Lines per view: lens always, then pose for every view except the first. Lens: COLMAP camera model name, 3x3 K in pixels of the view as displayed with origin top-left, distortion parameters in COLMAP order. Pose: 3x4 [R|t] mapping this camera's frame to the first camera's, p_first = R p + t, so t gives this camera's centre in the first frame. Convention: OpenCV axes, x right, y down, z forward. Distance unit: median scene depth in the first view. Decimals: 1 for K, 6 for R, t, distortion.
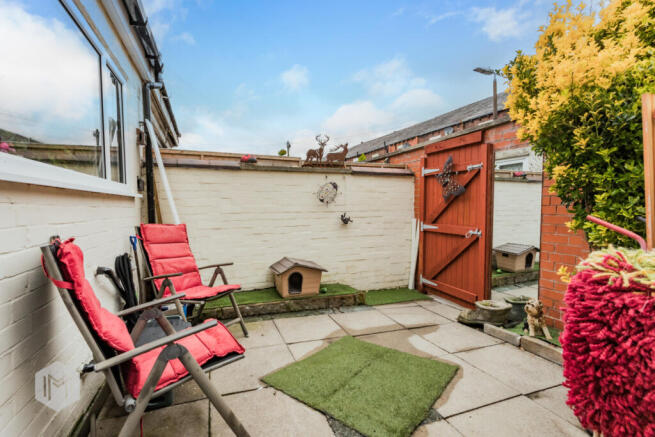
lens RADIAL K [[312.7, 0, 326.5], [0, 312.7, 217.8], [0, 0, 1]] dist [-0.000214, 0.001118]
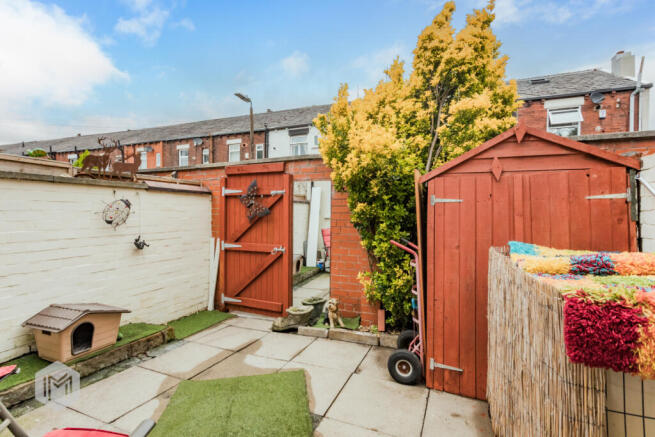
lens RADIAL K [[312.7, 0, 327.6], [0, 312.7, 216.4], [0, 0, 1]] dist [-0.000214, 0.001118]
pose [[0.690624, -0.002581, 0.723210, -0.230926], [0.023431, 0.999549, -0.018808, -0.047537], [-0.722835, 0.029934, 0.690372, 0.070502]]
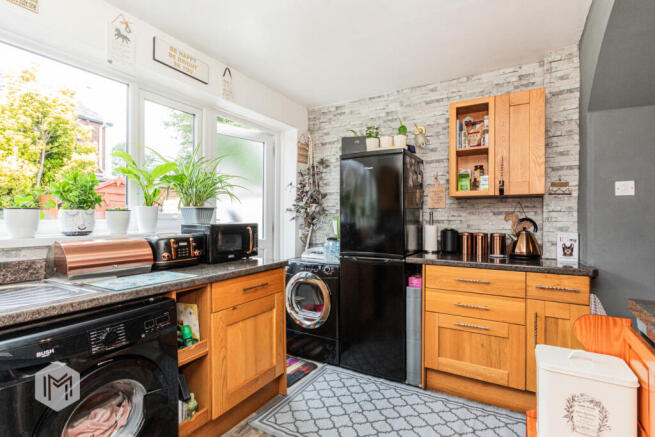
lens RADIAL K [[312.7, 0, 326.1], [0, 312.7, 217.2], [0, 0, 1]] dist [-0.000214, 0.001118]
pose [[-0.633822, -0.002217, 0.773476, -0.641630], [0.026061, 0.999367, 0.024219, -0.066952], [-0.773040, 0.035508, -0.633363, 0.230311]]
